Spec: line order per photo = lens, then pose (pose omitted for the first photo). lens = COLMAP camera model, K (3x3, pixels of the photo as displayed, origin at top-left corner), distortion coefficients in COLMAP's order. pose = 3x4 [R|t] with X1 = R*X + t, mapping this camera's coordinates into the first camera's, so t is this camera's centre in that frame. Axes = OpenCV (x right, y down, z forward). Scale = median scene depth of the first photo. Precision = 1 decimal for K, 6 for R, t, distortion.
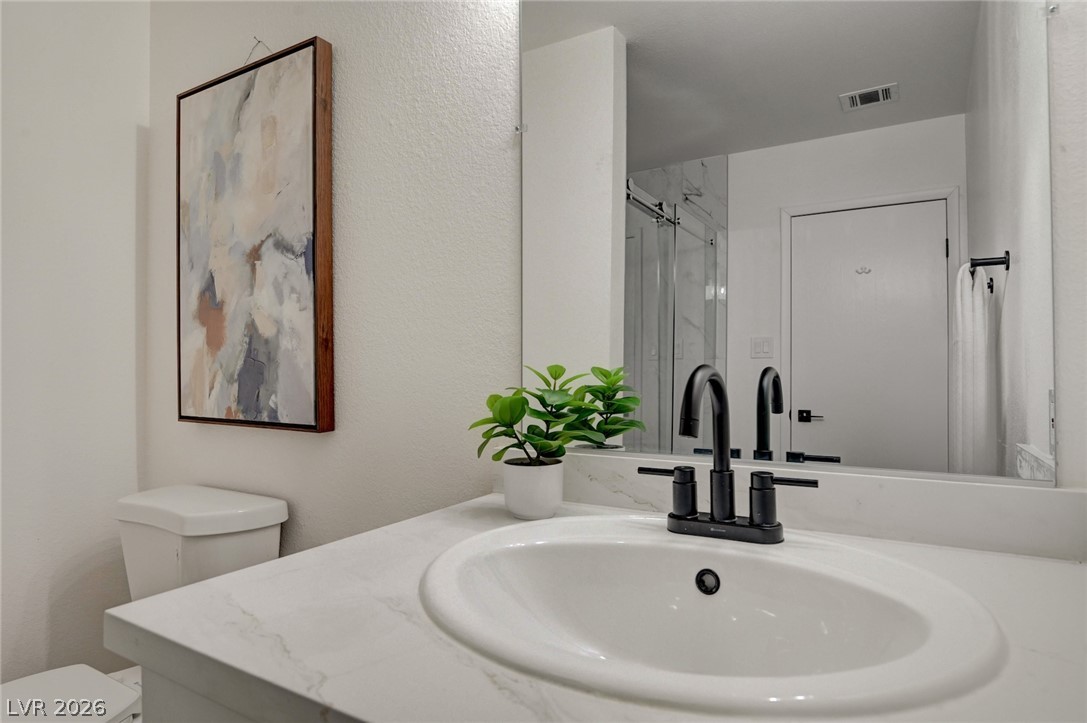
lens RADIAL K [[632.3, 0, 545.7], [0, 632.3, 350.1], [0, 0, 1]] dist [0.000011, 0.000111]
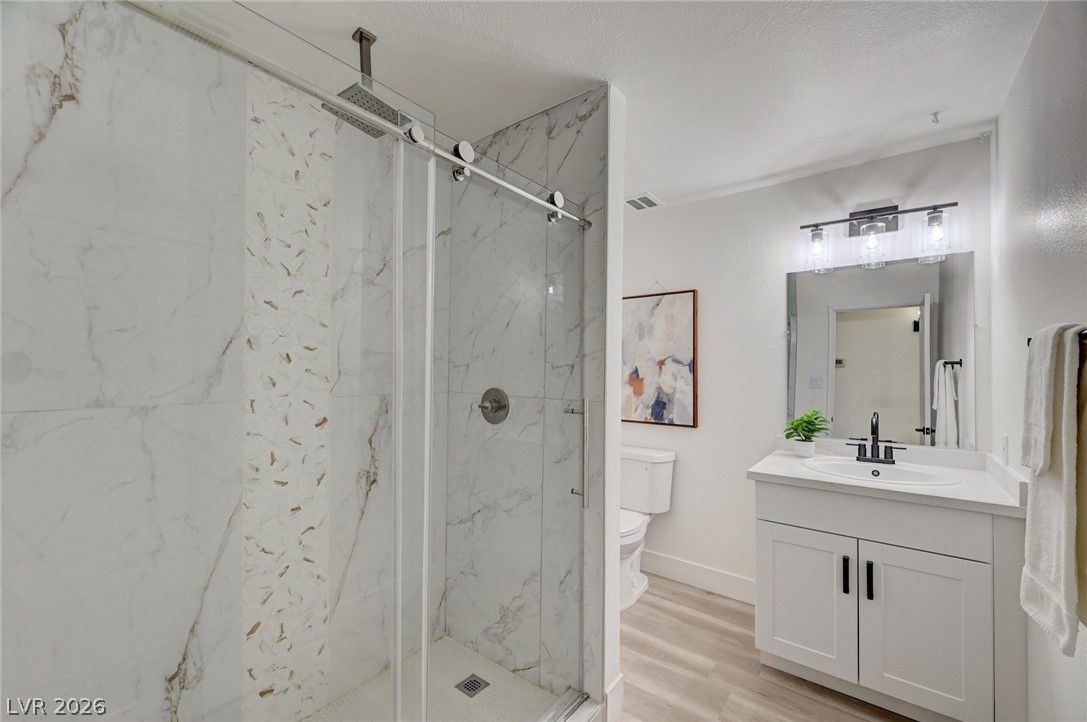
lens RADIAL K [[437.8, 0, 552.1], [0, 437.8, 360.1], [0, 0, 1]] dist [-0.000112, -0.000088]
pose [[0.993140, 0.004359, -0.116851, -0.758400], [-0.004123, 0.999989, 0.002264, -0.175858], [0.116859, -0.001767, 0.993147, -1.021348]]
